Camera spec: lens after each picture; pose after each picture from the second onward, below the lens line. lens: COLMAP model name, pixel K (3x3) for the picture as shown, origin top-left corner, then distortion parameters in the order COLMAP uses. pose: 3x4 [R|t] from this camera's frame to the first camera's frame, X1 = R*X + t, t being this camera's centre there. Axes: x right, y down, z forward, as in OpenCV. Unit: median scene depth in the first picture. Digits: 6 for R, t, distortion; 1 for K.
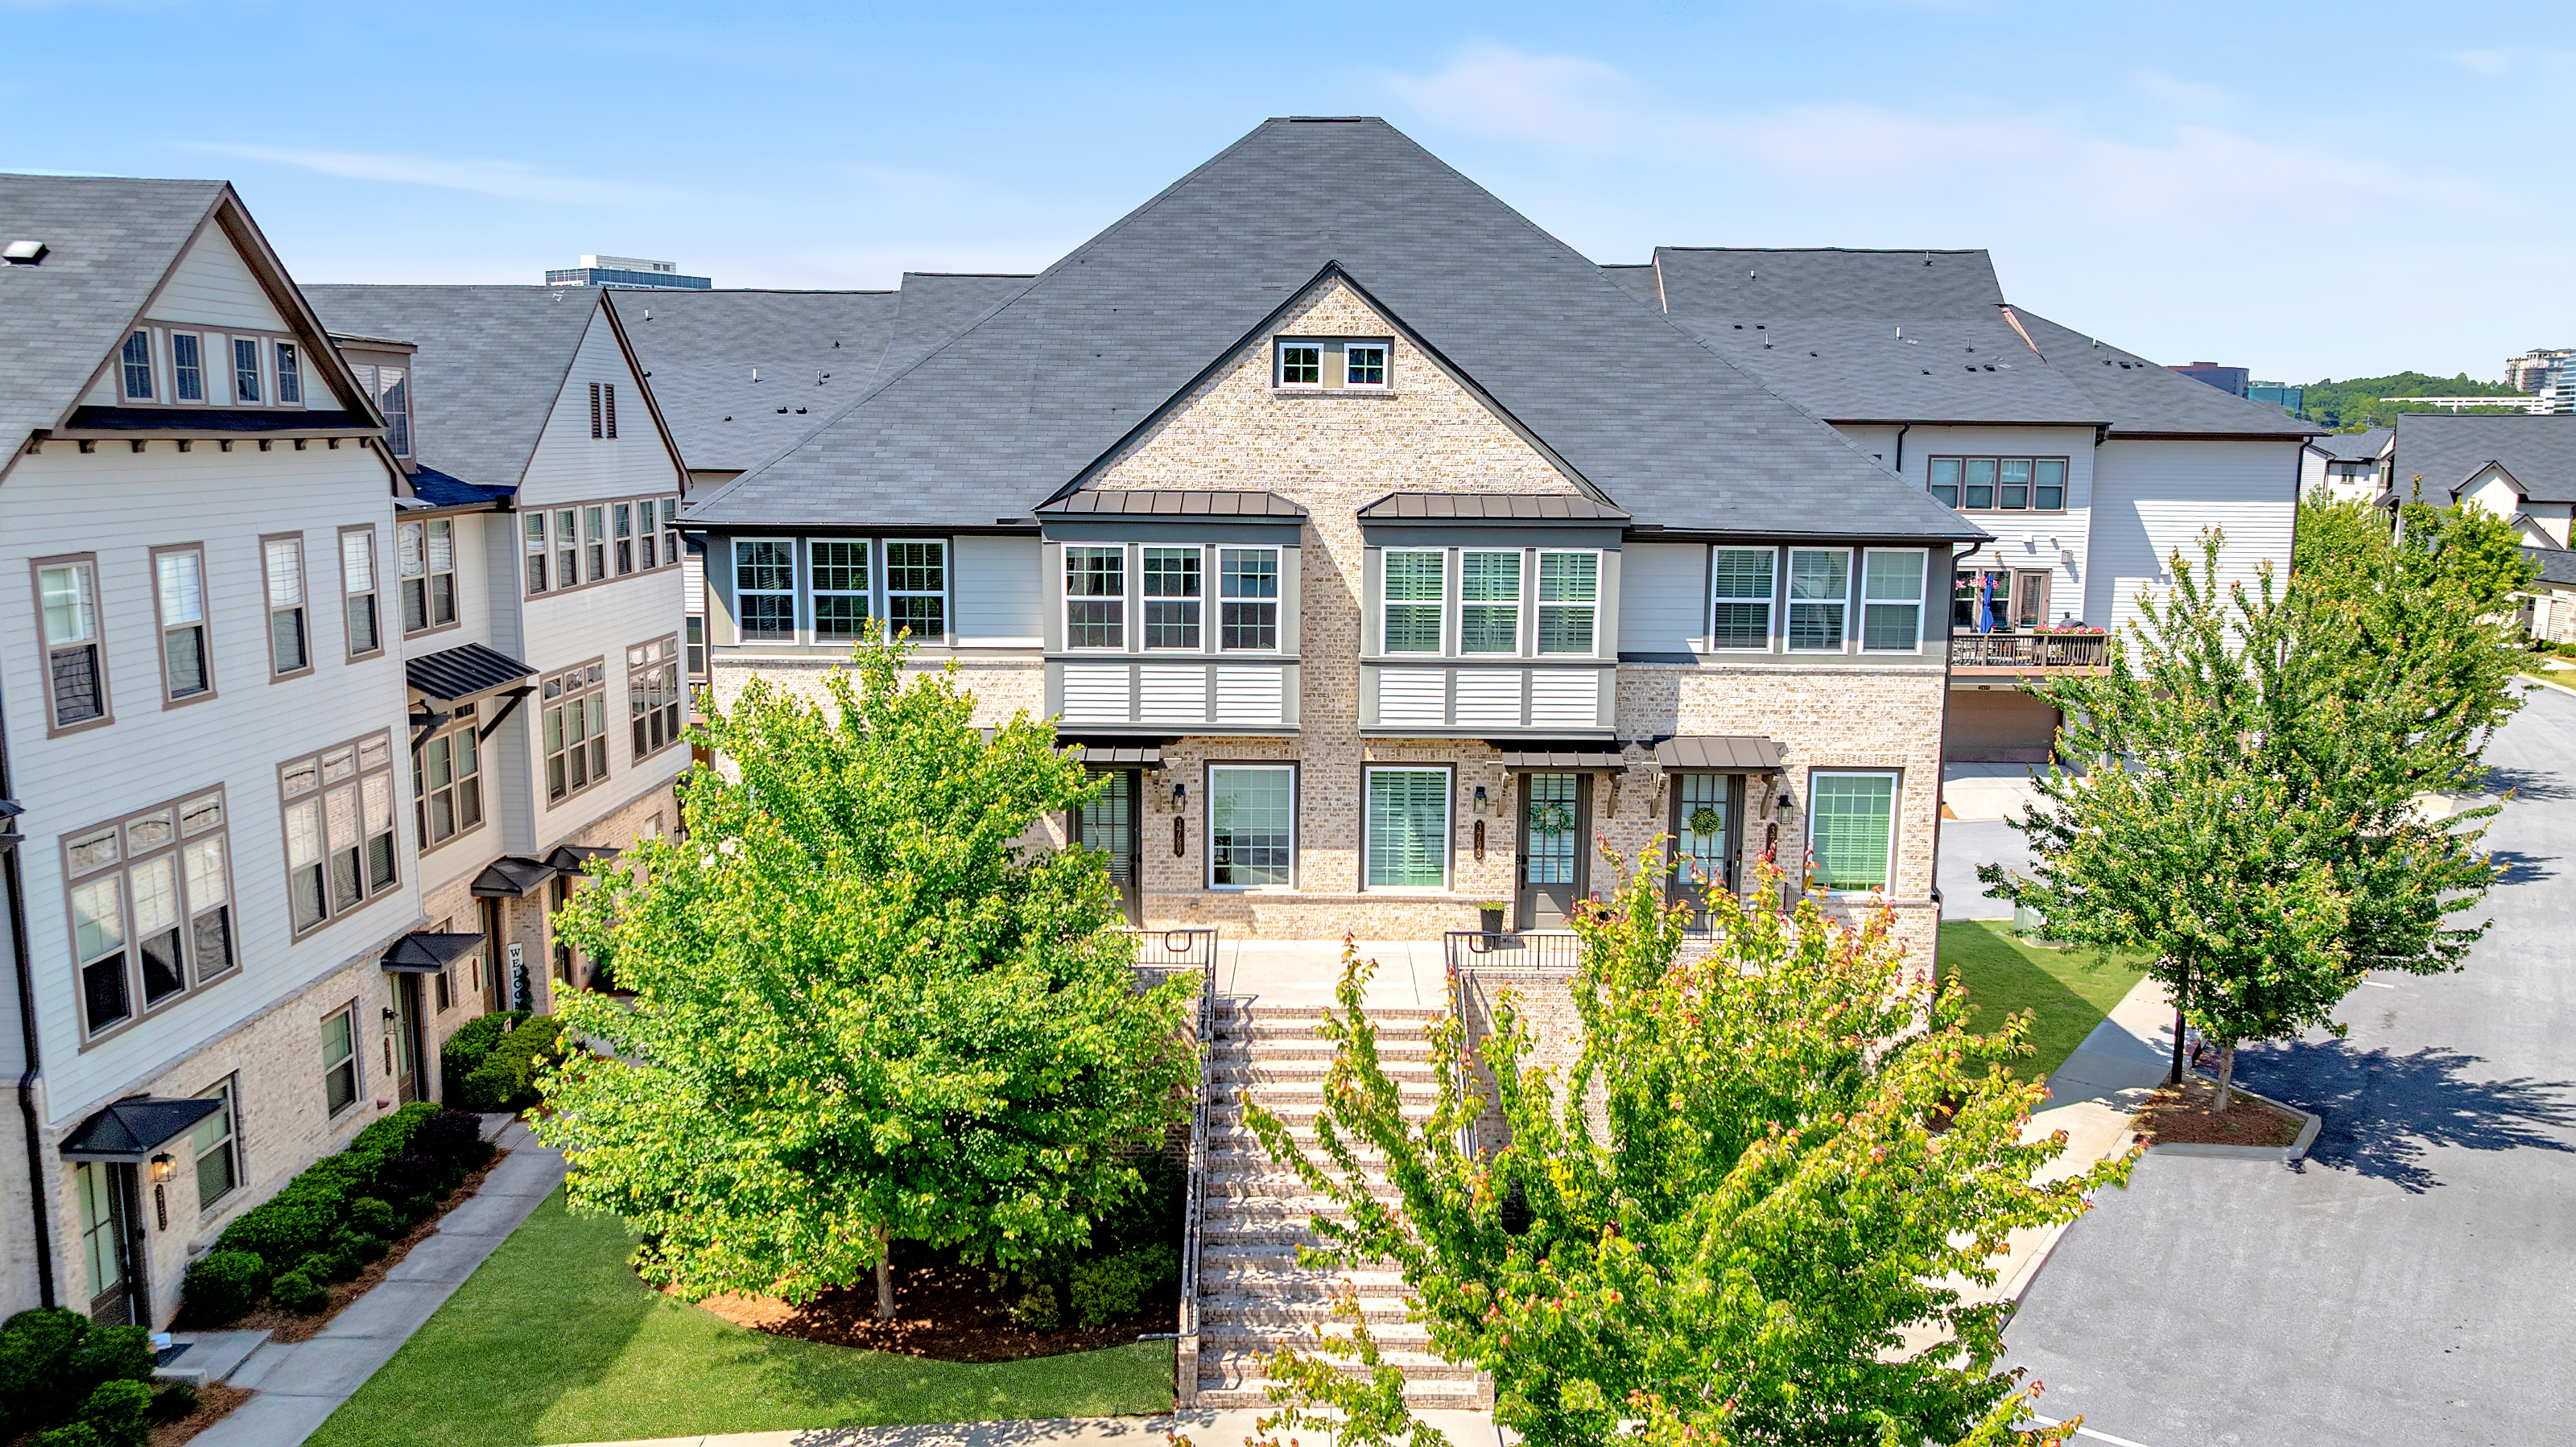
lens RADIAL K [[1818.6, 0, 1288.0], [0, 1818.6, 723.5], [0, 0, 1]] dist [-0.013978, 0.004379]
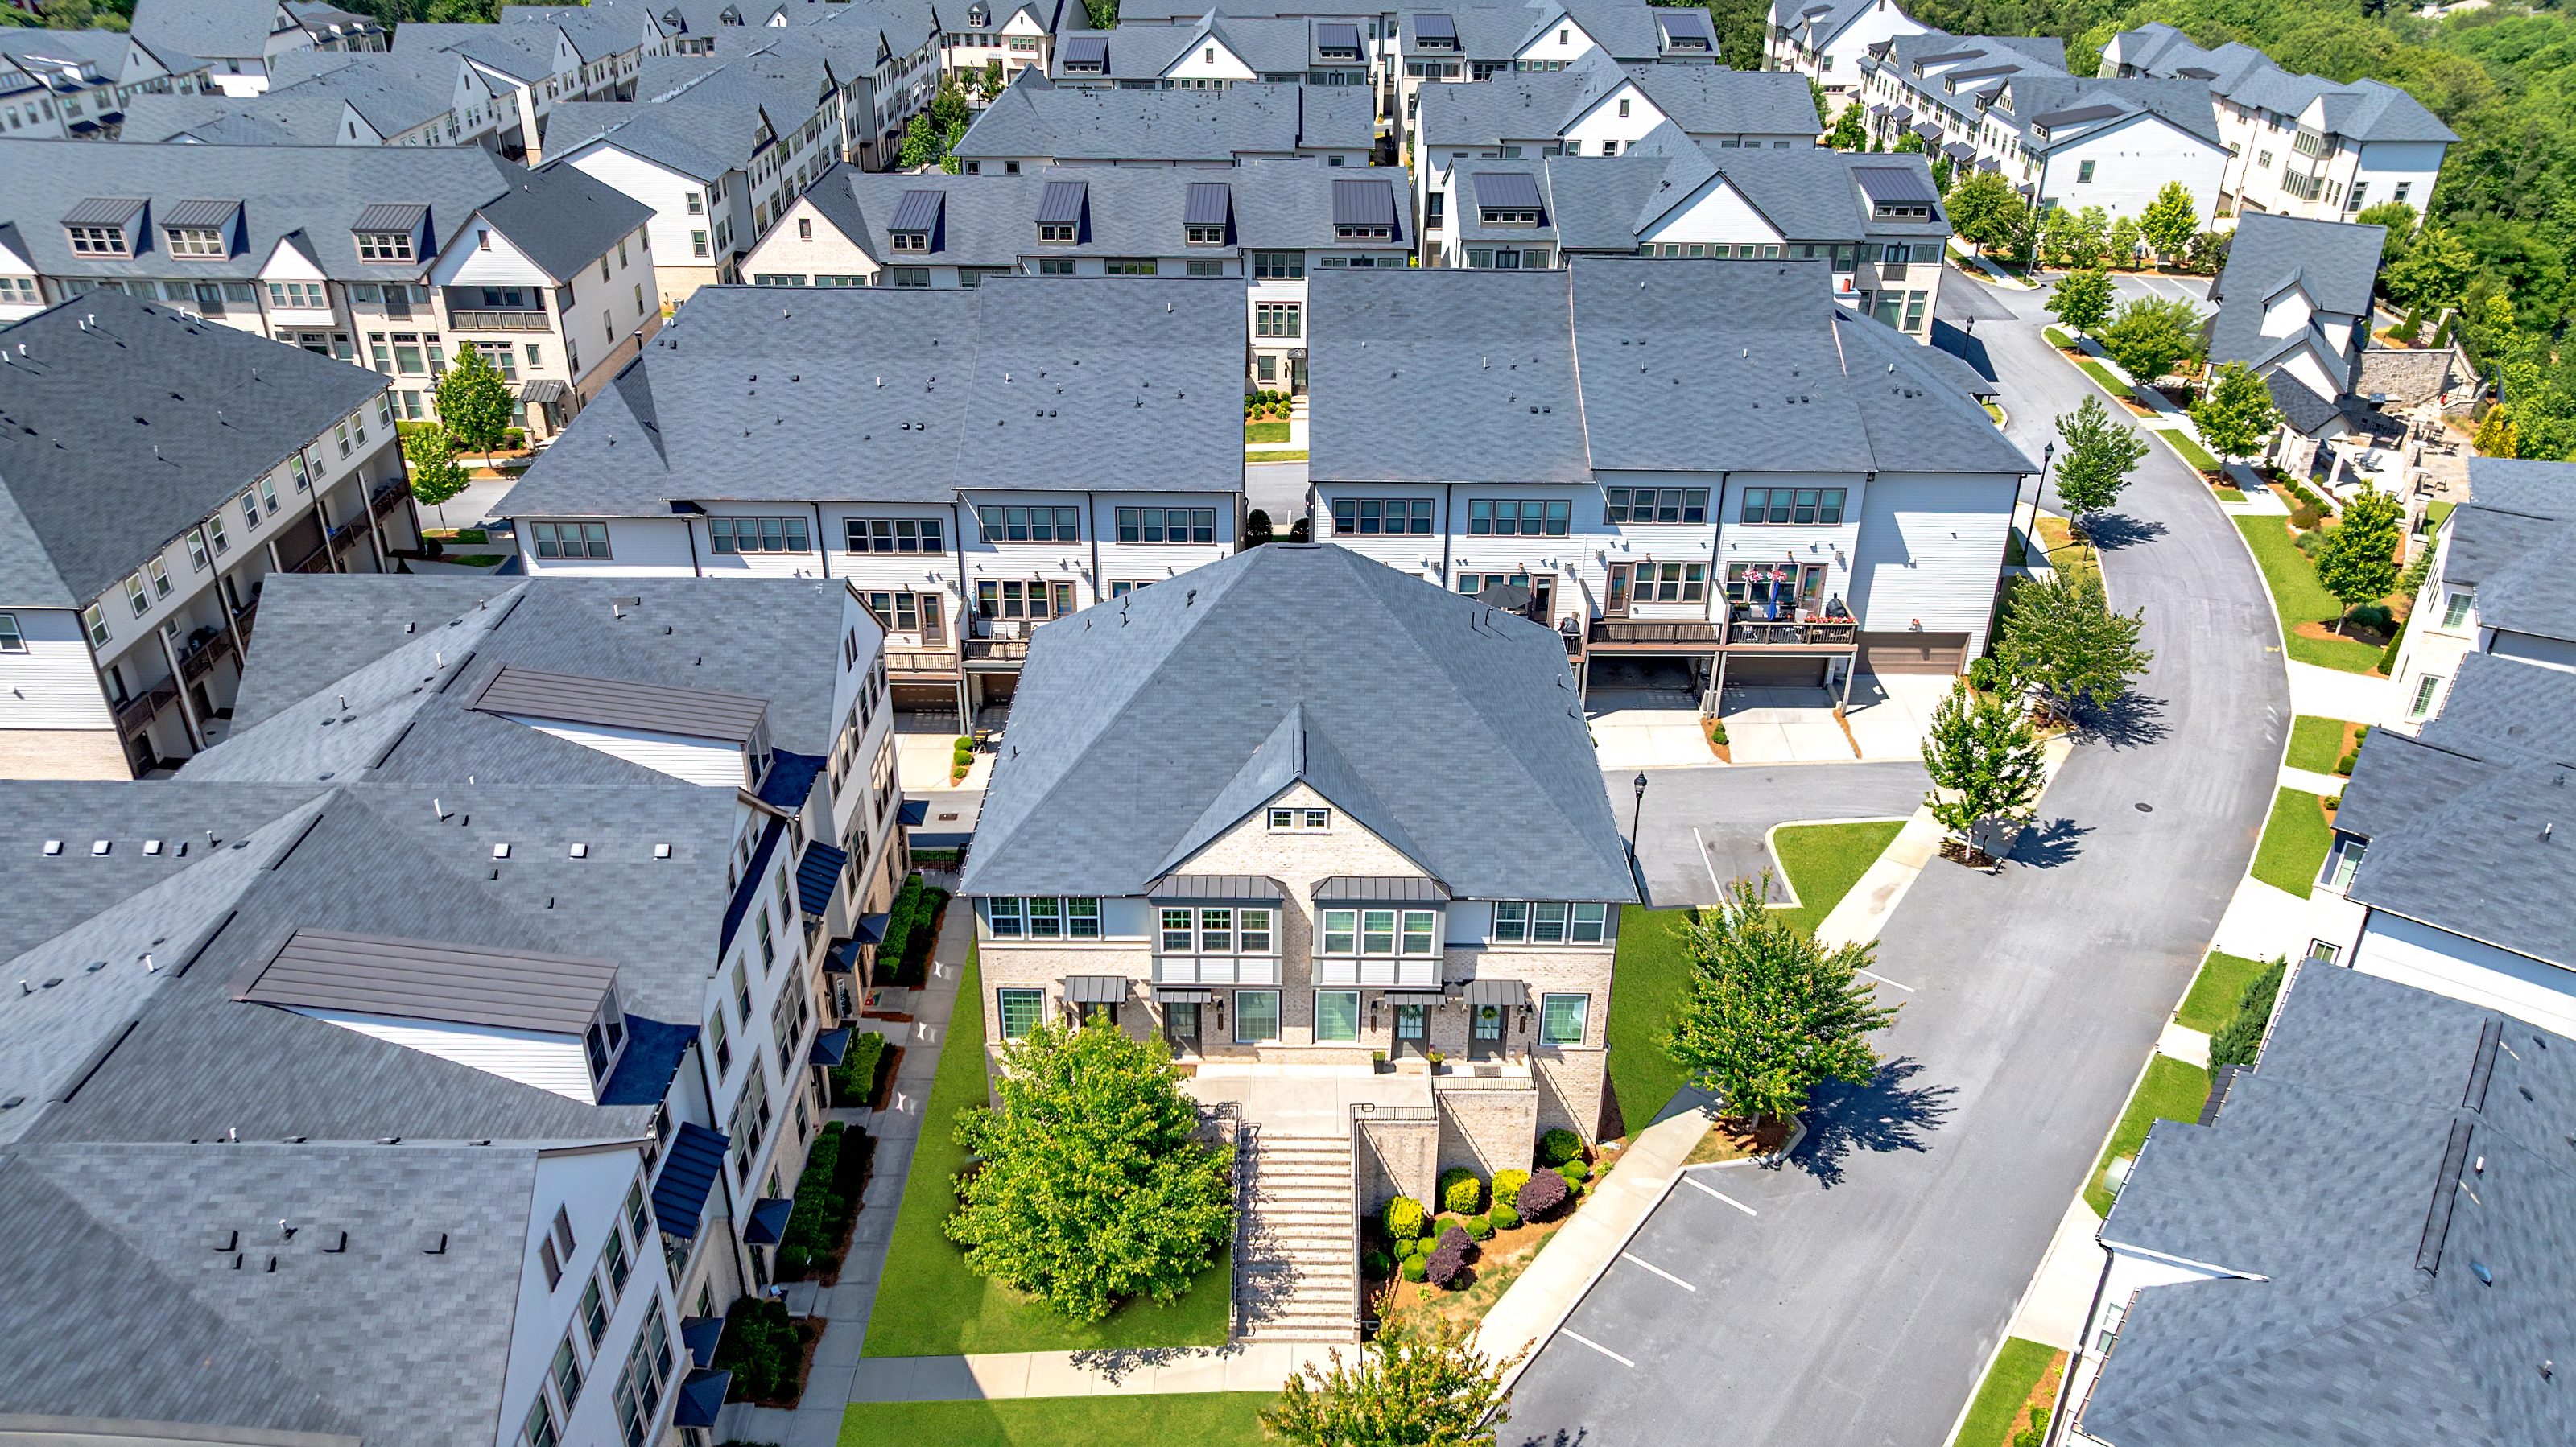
lens RADIAL K [[1818.6, 0, 1288.0], [0, 1818.6, 723.5], [0, 0, 1]] dist [-0.013978, 0.004379]
pose [[0.999997, 0.000201, -0.002328, 0.017537], [0.000586, 0.942893, 0.333096, -0.906237], [0.002262, -0.333096, 0.942890, -0.751678]]
